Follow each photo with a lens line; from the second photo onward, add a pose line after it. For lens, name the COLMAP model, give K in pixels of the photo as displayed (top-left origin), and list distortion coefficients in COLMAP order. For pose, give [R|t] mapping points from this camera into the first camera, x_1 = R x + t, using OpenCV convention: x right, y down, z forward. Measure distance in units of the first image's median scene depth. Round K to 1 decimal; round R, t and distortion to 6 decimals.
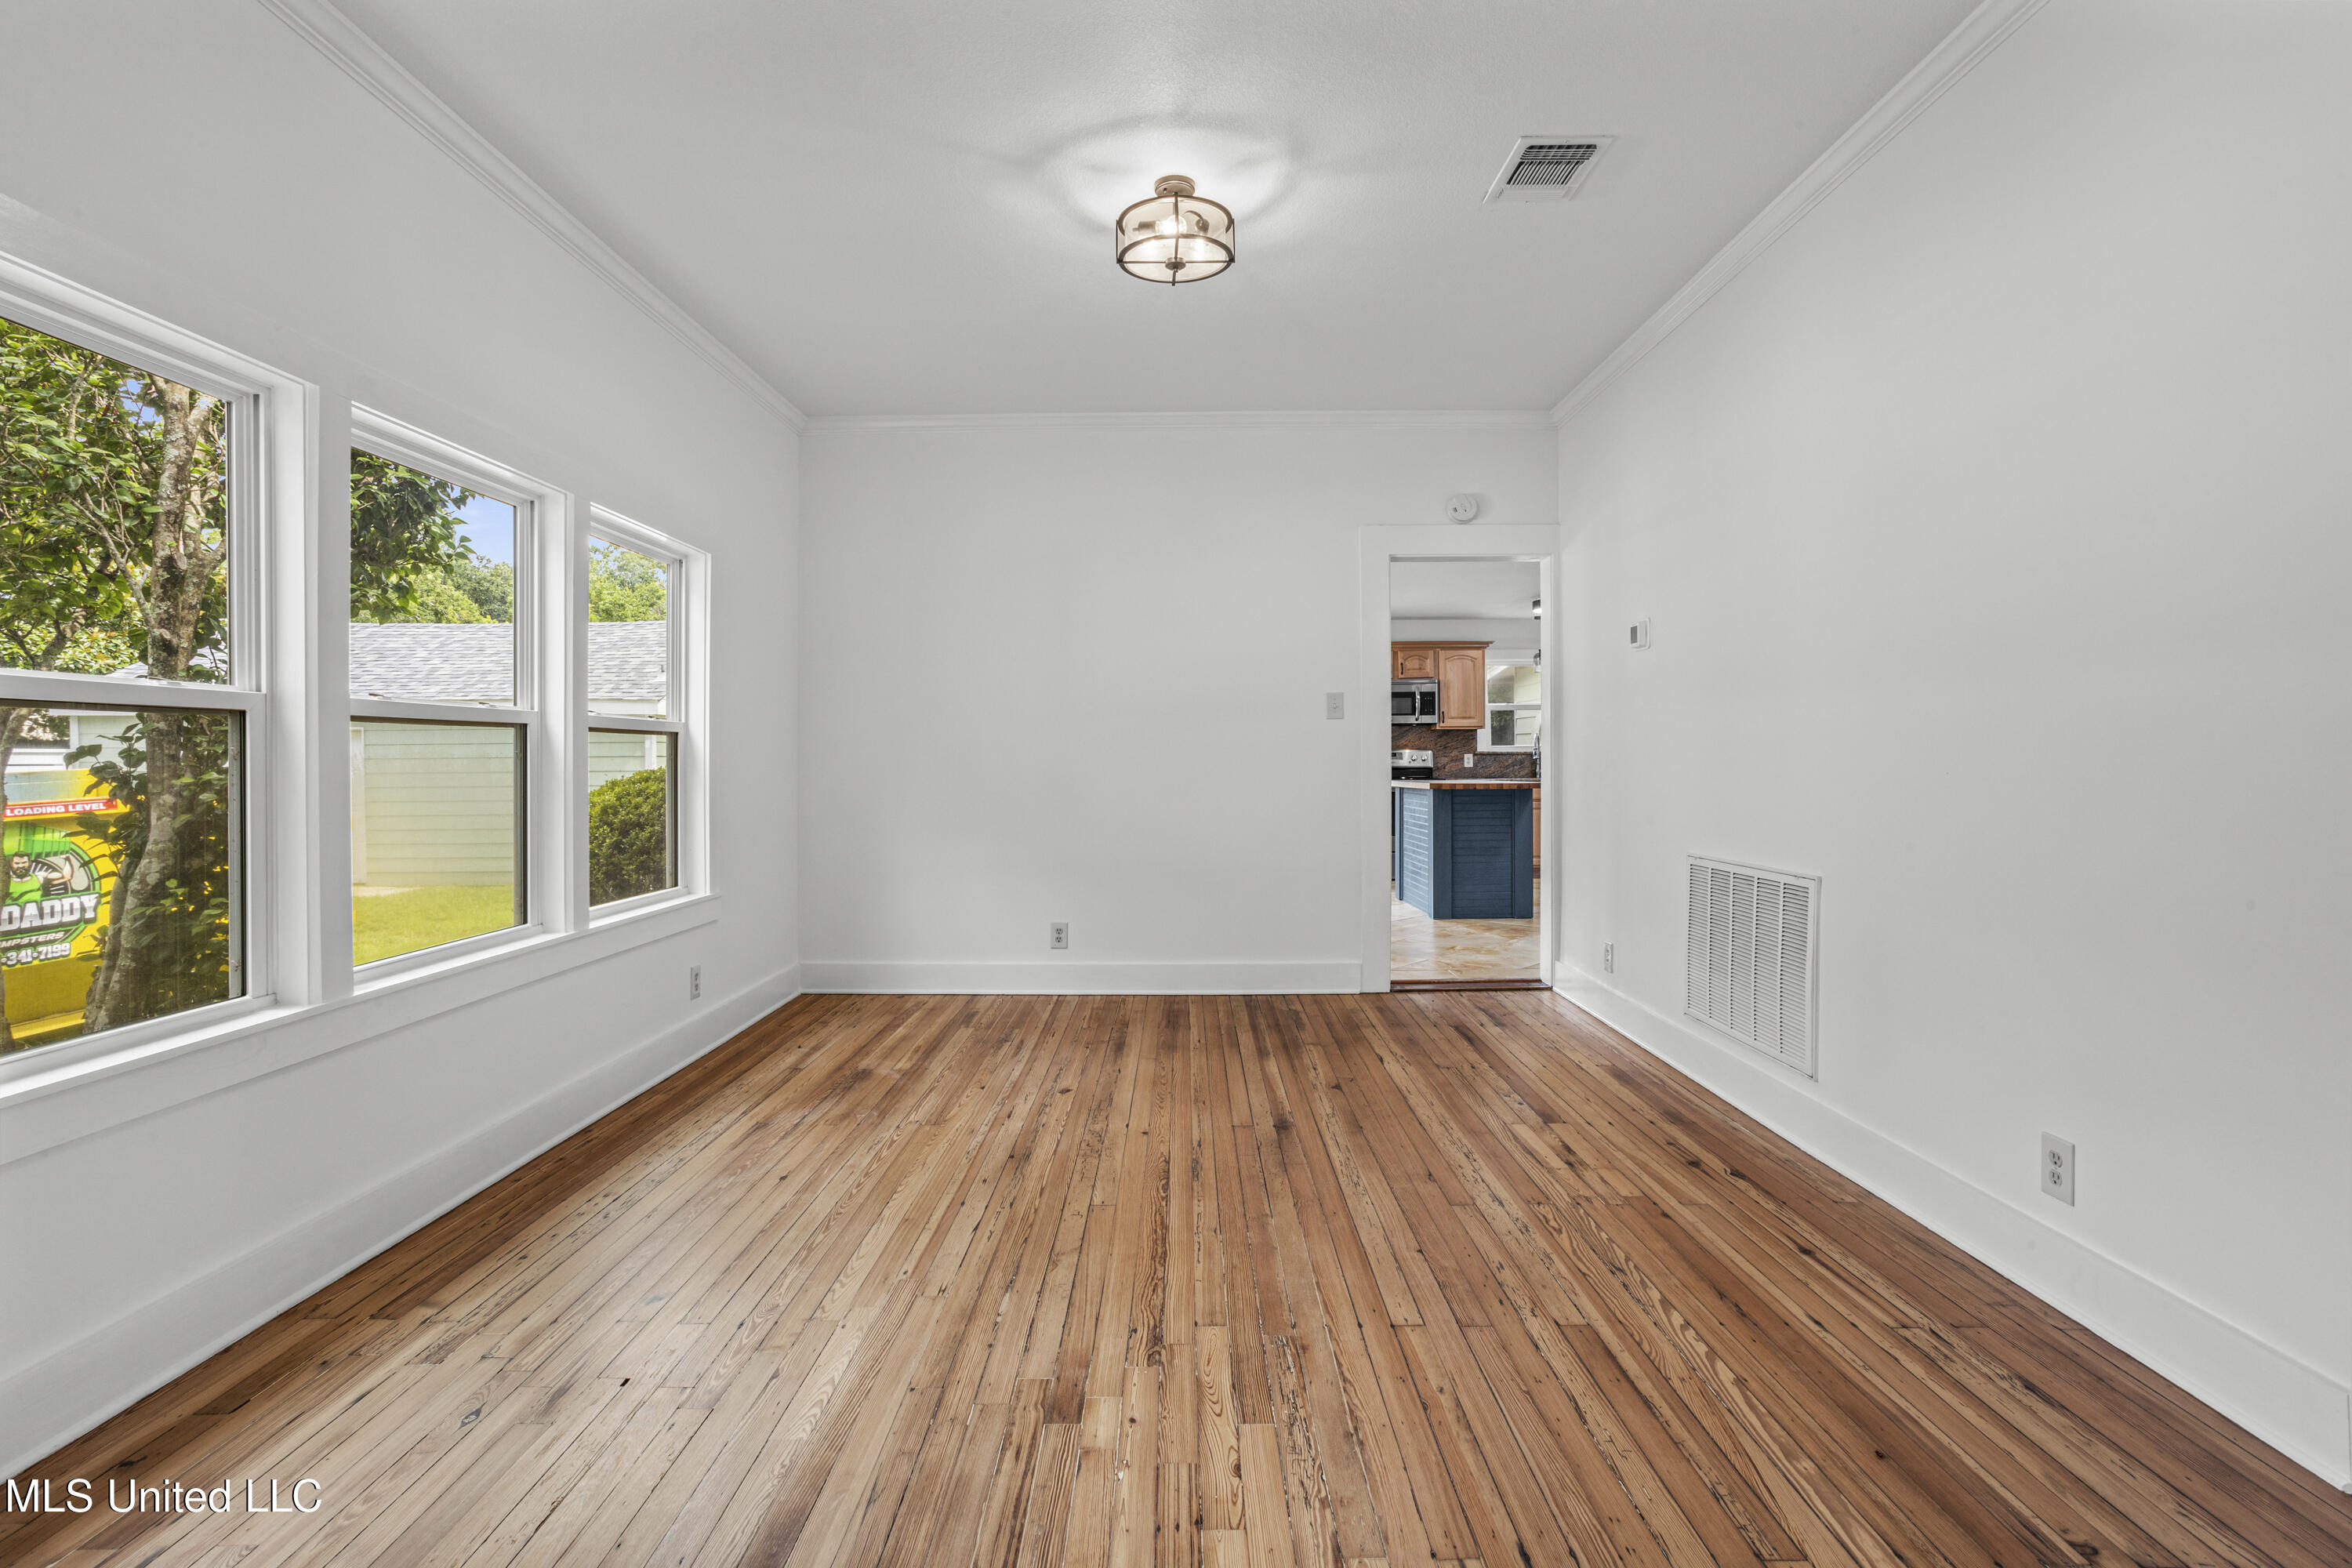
lens RADIAL K [[1141.9, 0, 1187.7], [0, 1141.9, 783.3], [0, 0, 1]] dist [-0.041105, 0.023650]
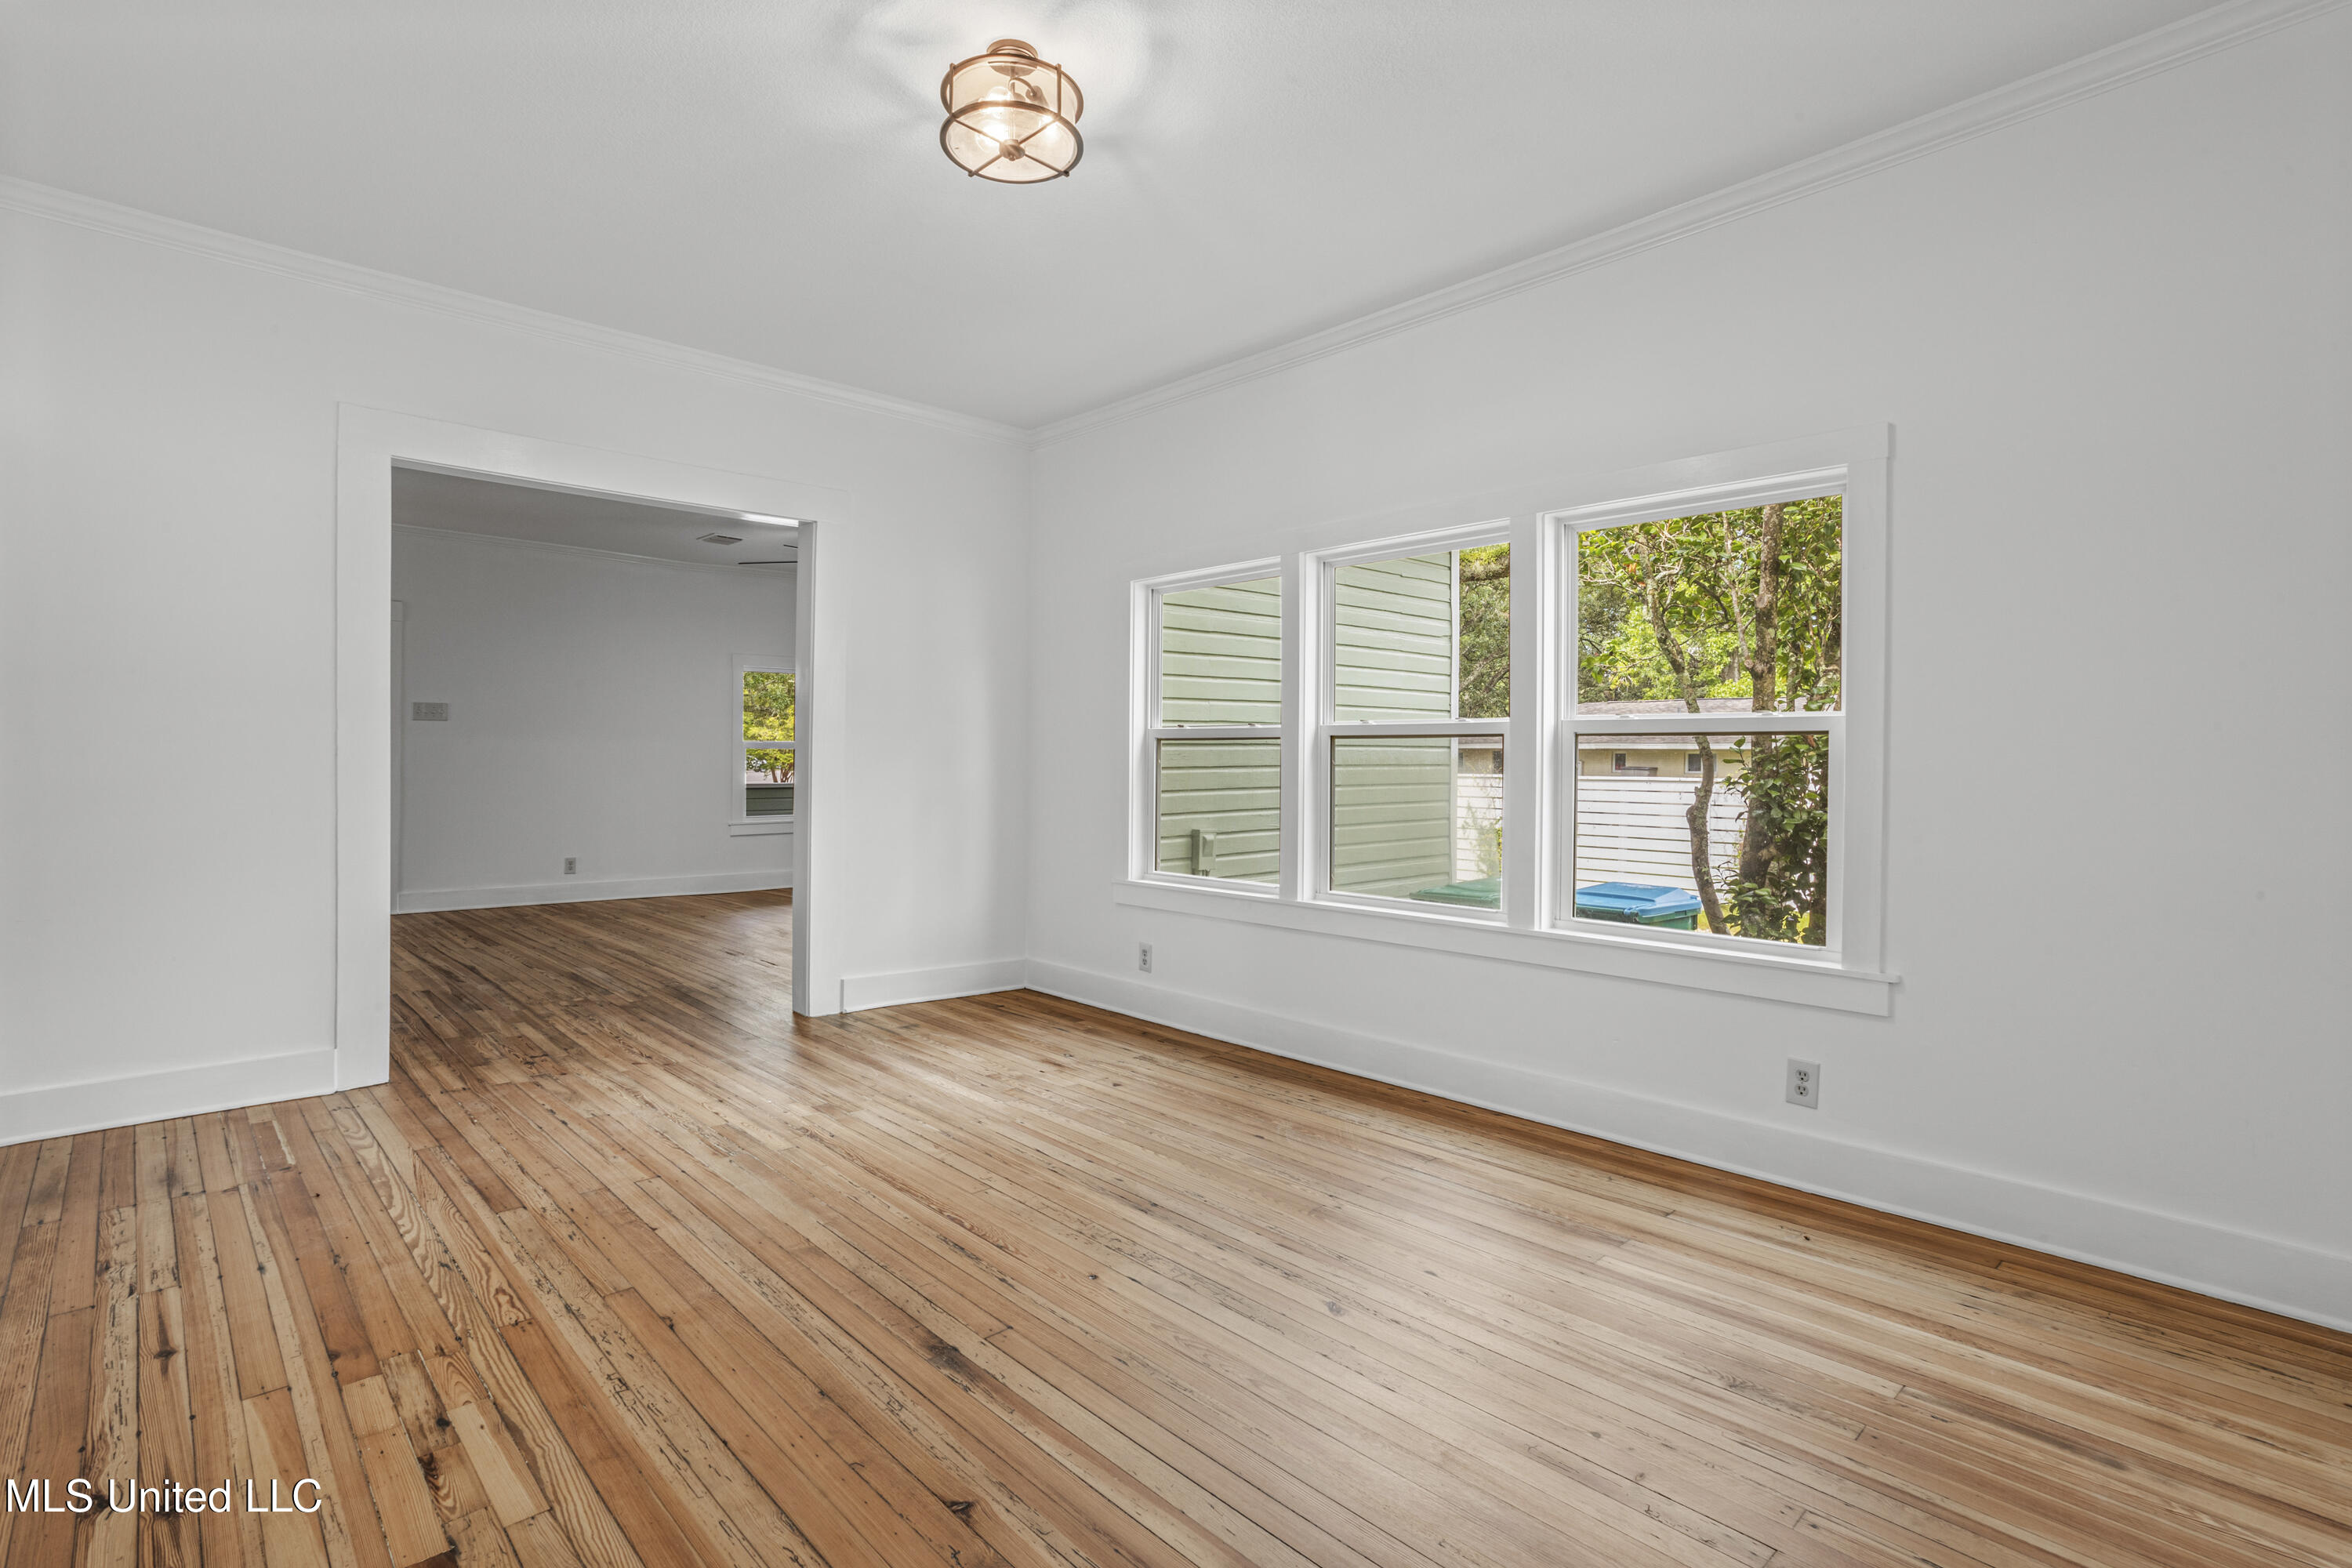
lens RADIAL K [[1141.9, 0, 1181.7], [0, 1141.9, 782.2], [0, 0, 1]] dist [-0.041105, 0.023650]
pose [[-0.733315, 0.007836, -0.679844, 0.575419], [-0.020379, 0.999231, 0.033499, -0.051097], [0.679584, 0.038419, -0.732591, 2.161739]]
